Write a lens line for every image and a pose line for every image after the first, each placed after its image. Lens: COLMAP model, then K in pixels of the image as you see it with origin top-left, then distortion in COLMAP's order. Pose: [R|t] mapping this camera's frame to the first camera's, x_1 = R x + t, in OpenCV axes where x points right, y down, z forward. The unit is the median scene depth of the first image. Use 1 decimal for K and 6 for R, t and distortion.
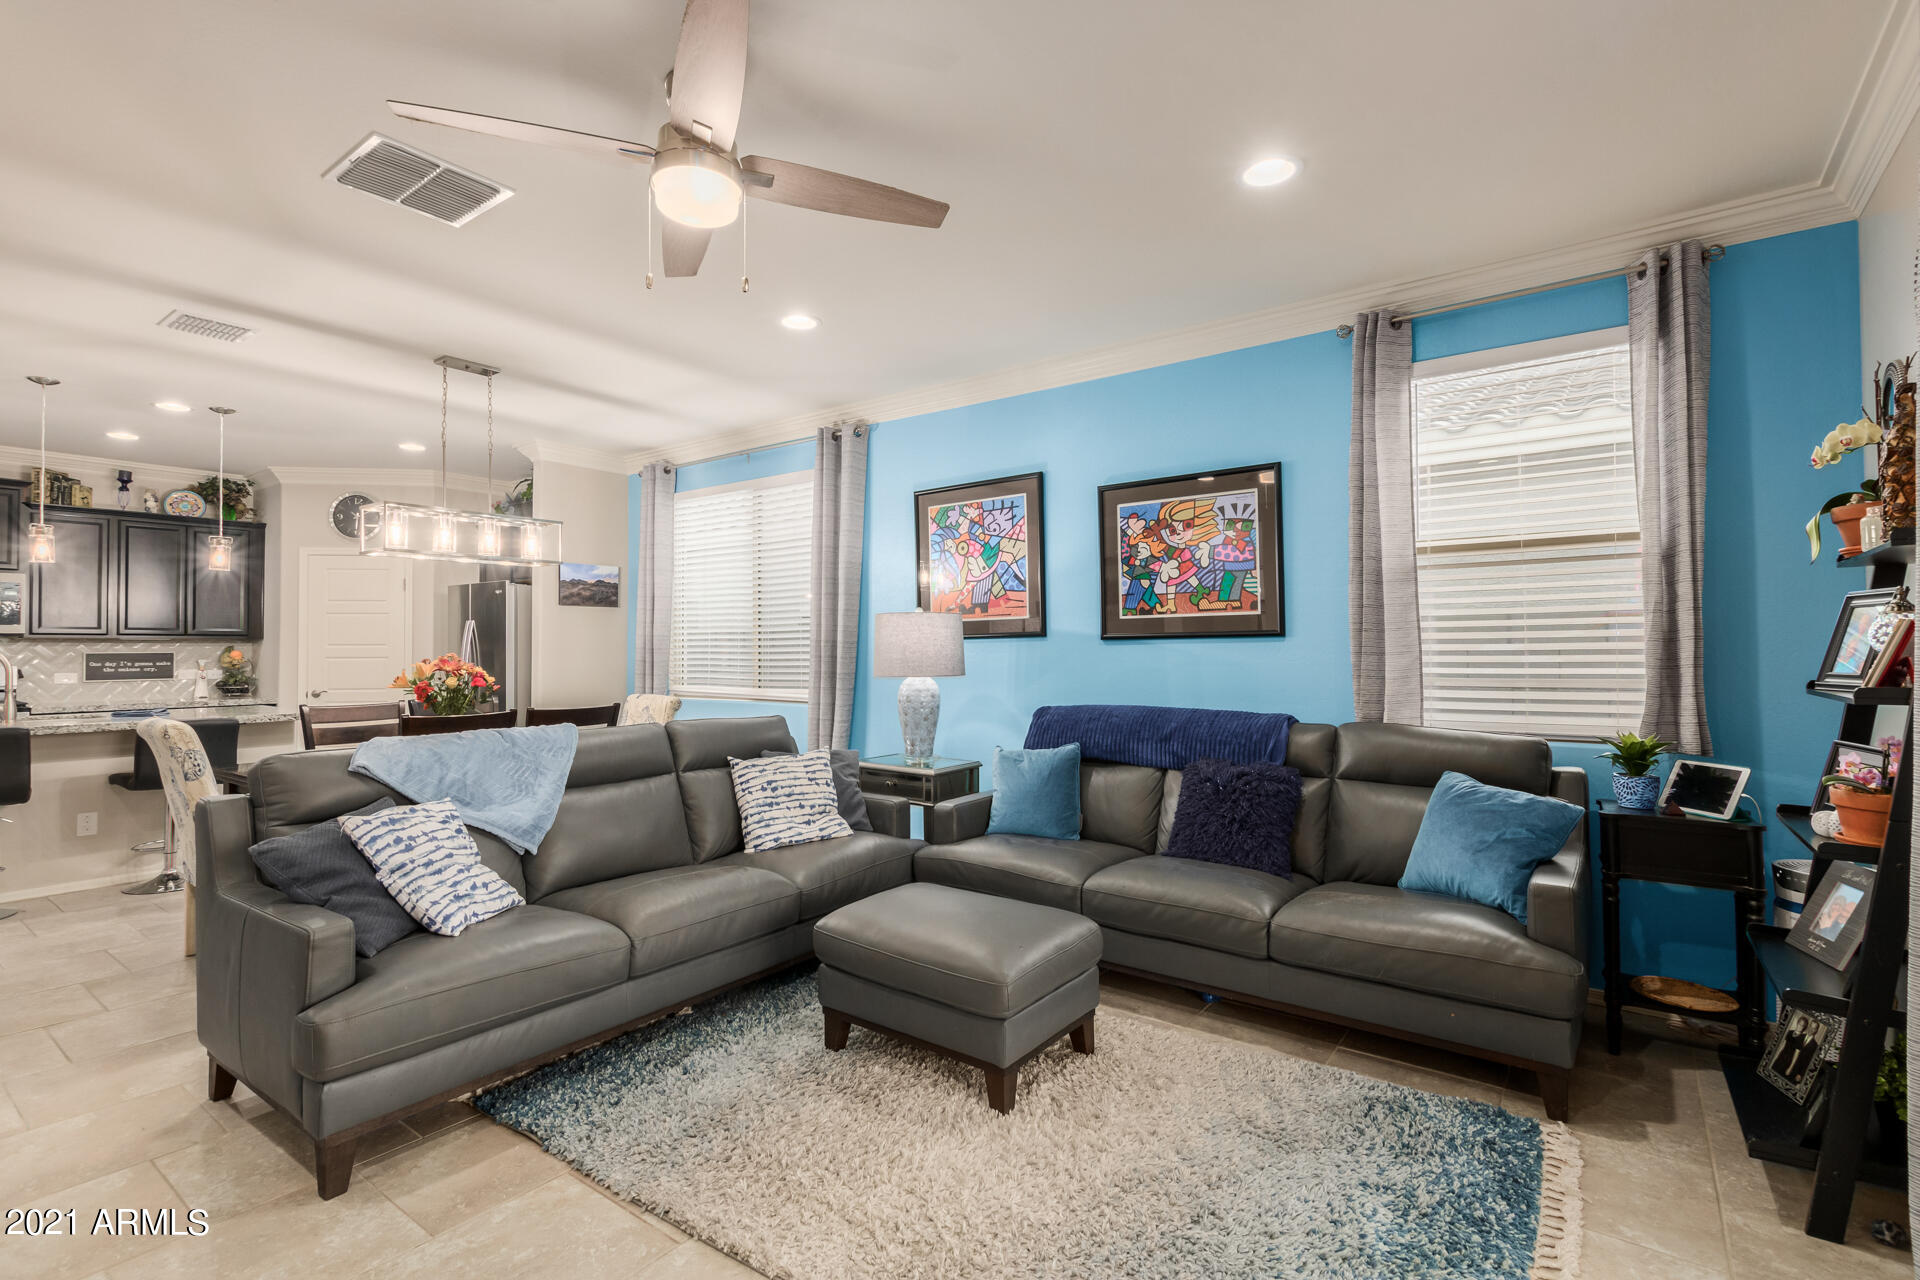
lens RADIAL K [[903.2, 0, 957.6], [0, 903.2, 621.6], [0, 0, 1]] dist [0.001359, -0.000142]
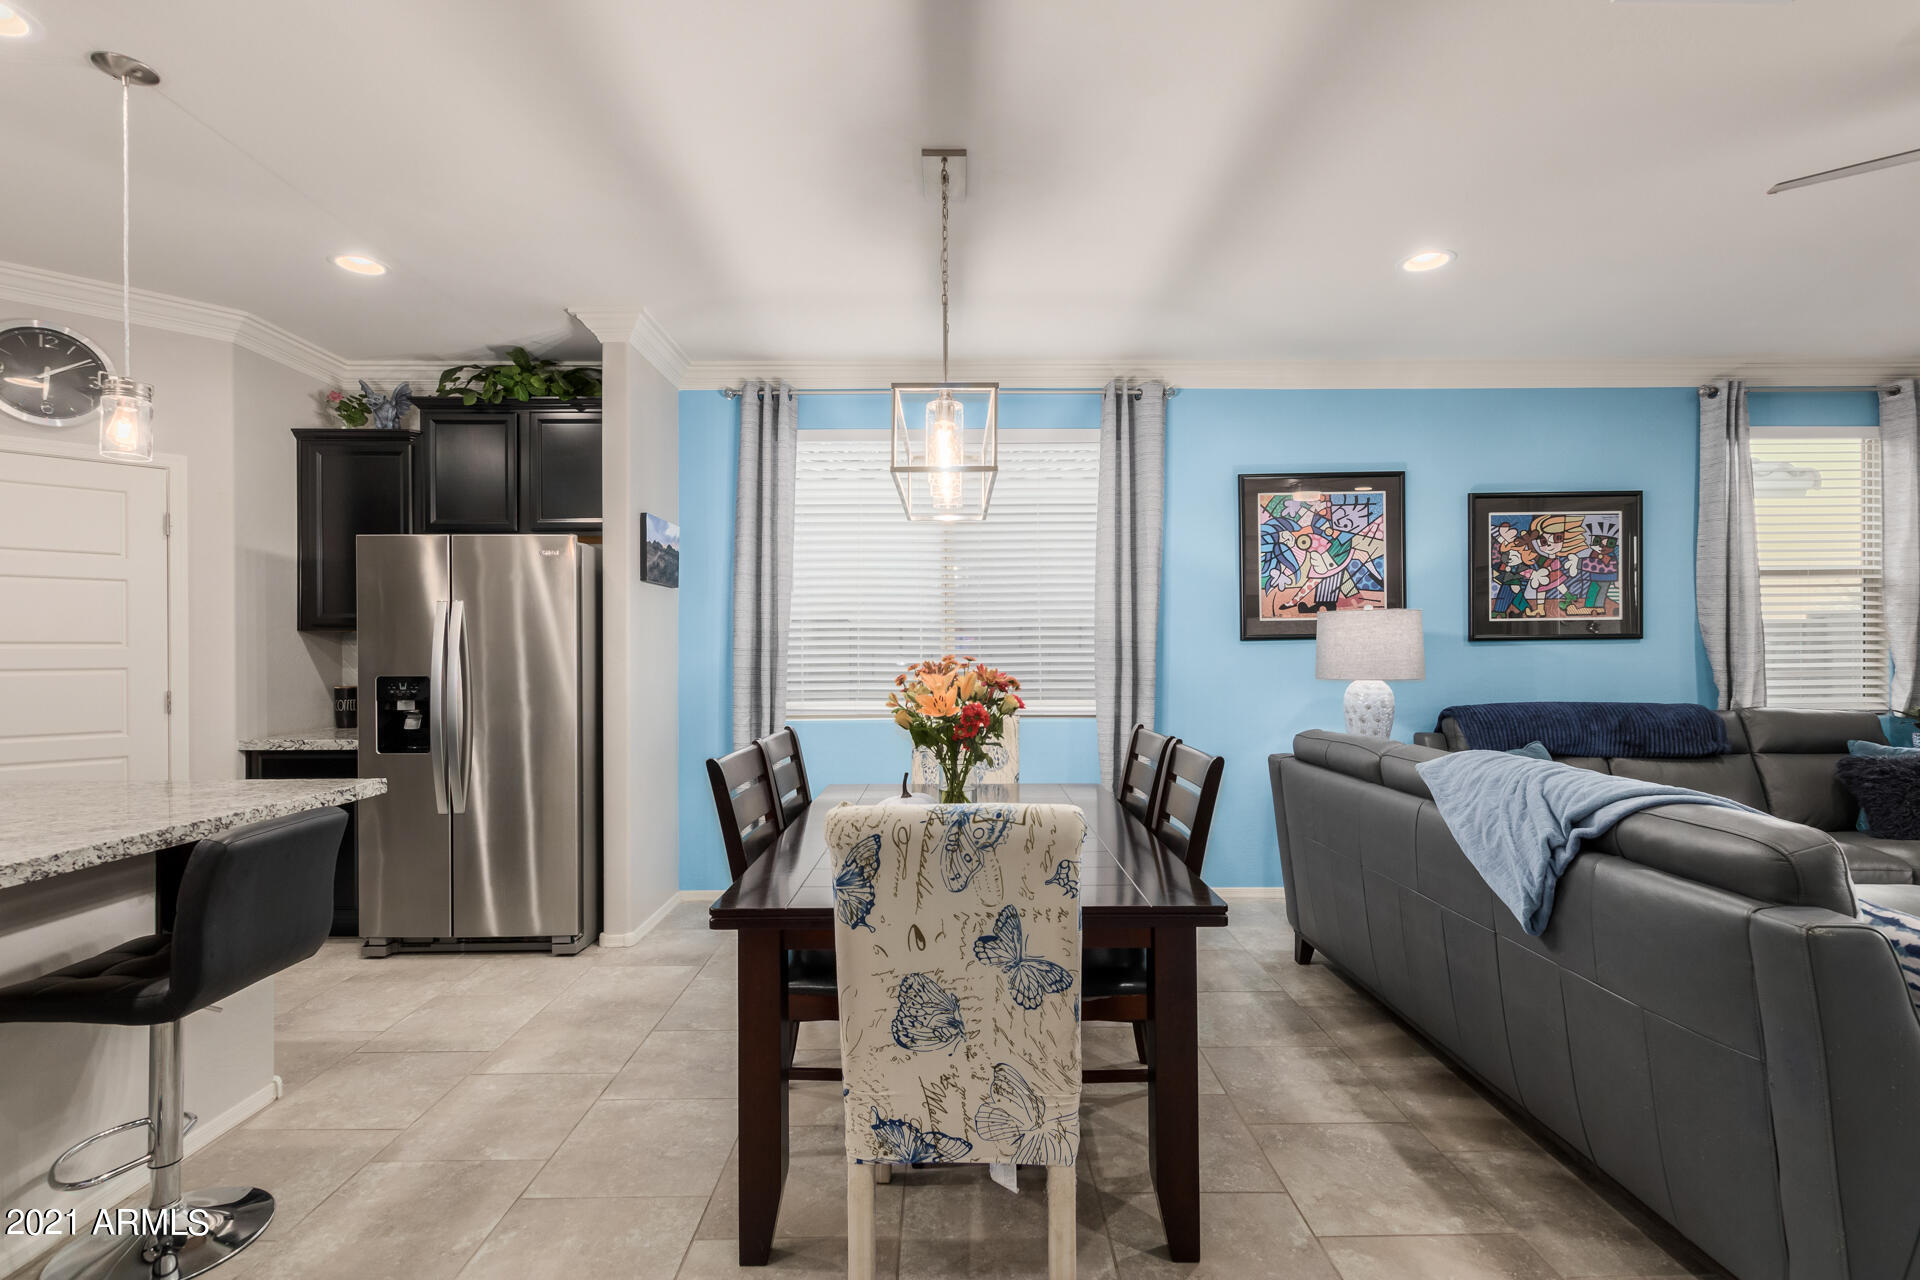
lens RADIAL K [[877.8, 0, 958.7], [0, 877.8, 655.0], [0, 0, 1]] dist [0.002902, -0.000358]
pose [[0.796987, 0.003905, 0.603984, -0.938371], [-0.016873, 0.999733, 0.015802, 0.030873], [-0.603761, -0.022785, 0.796840, 0.555364]]
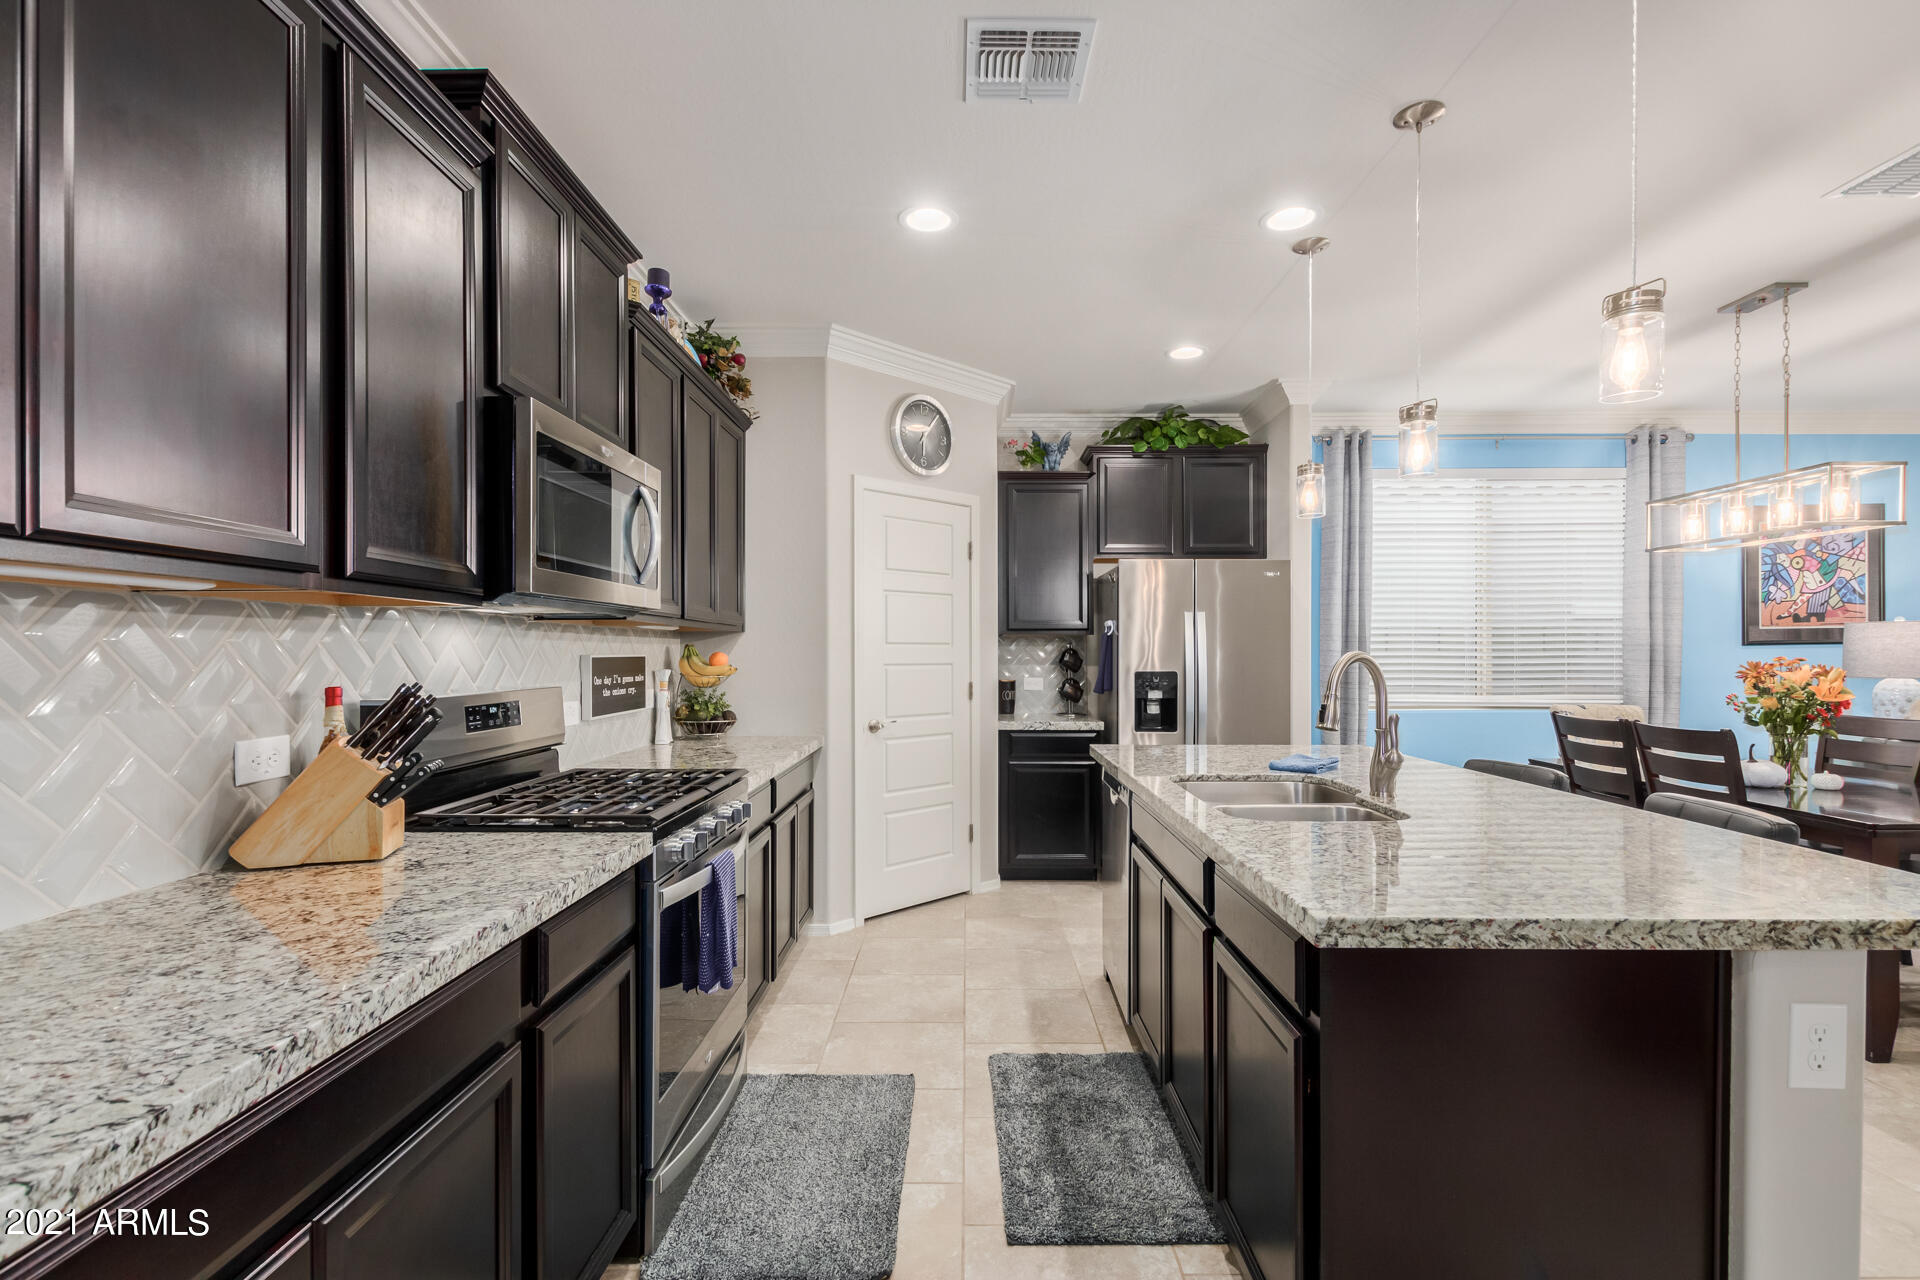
lens RADIAL K [[877.8, 0, 958.7], [0, 877.8, 655.0], [0, 0, 1]] dist [0.002902, -0.000358]
pose [[0.806131, 0.009673, 0.591658, -1.668849], [-0.021168, 0.999698, 0.012498, 0.046422], [-0.591358, -0.022599, 0.806092, 0.833567]]
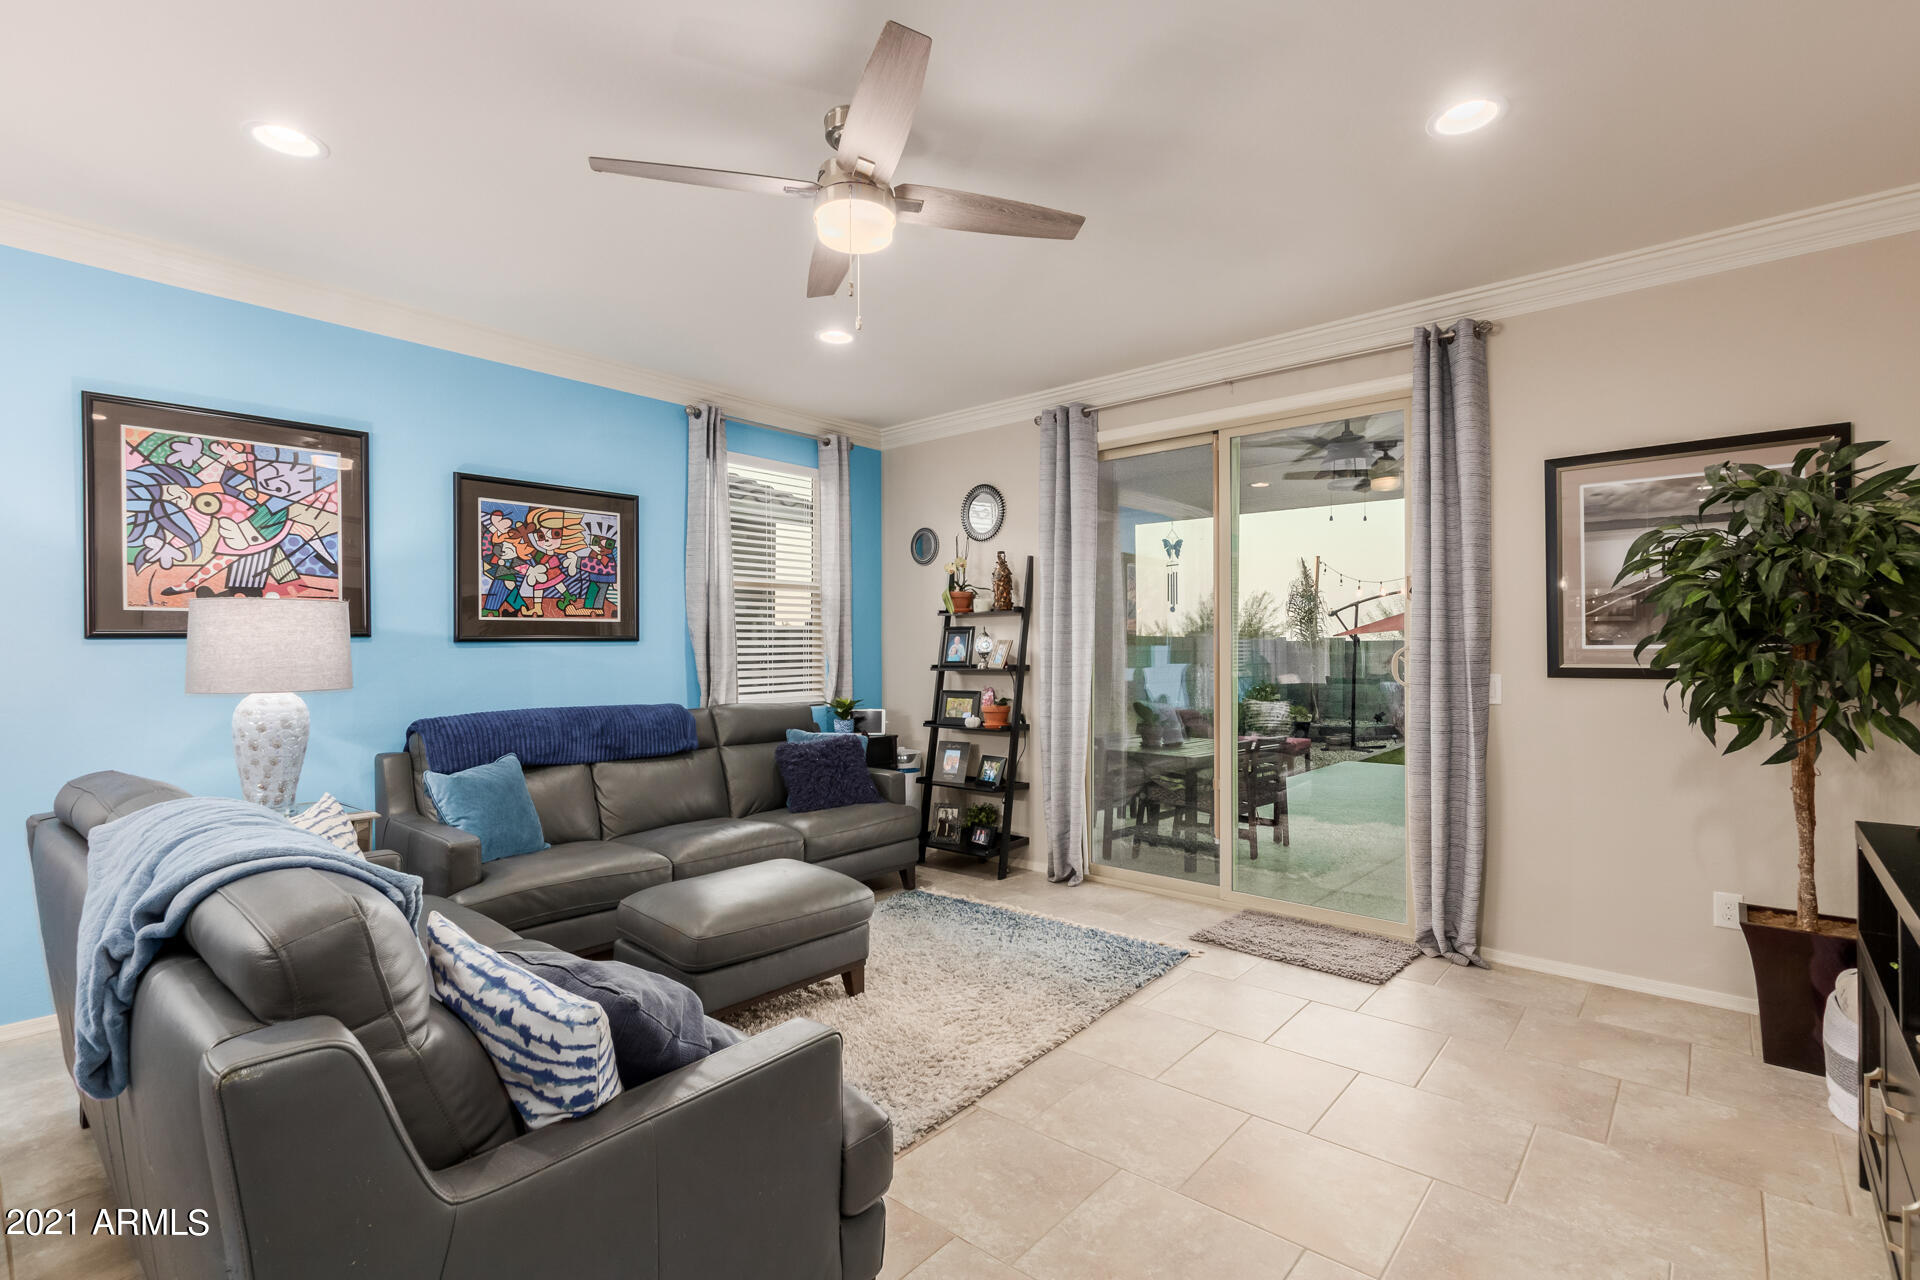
lens RADIAL K [[897.1, 0, 971.9], [0, 897.1, 644.8], [0, 0, 1]] dist [0.004054, 0.000133]
pose [[0.049945, 0.015680, 0.998629, -0.725704], [-0.018921, 0.999712, -0.014751, 0.027025], [-0.998573, -0.018158, 0.050227, 0.443066]]
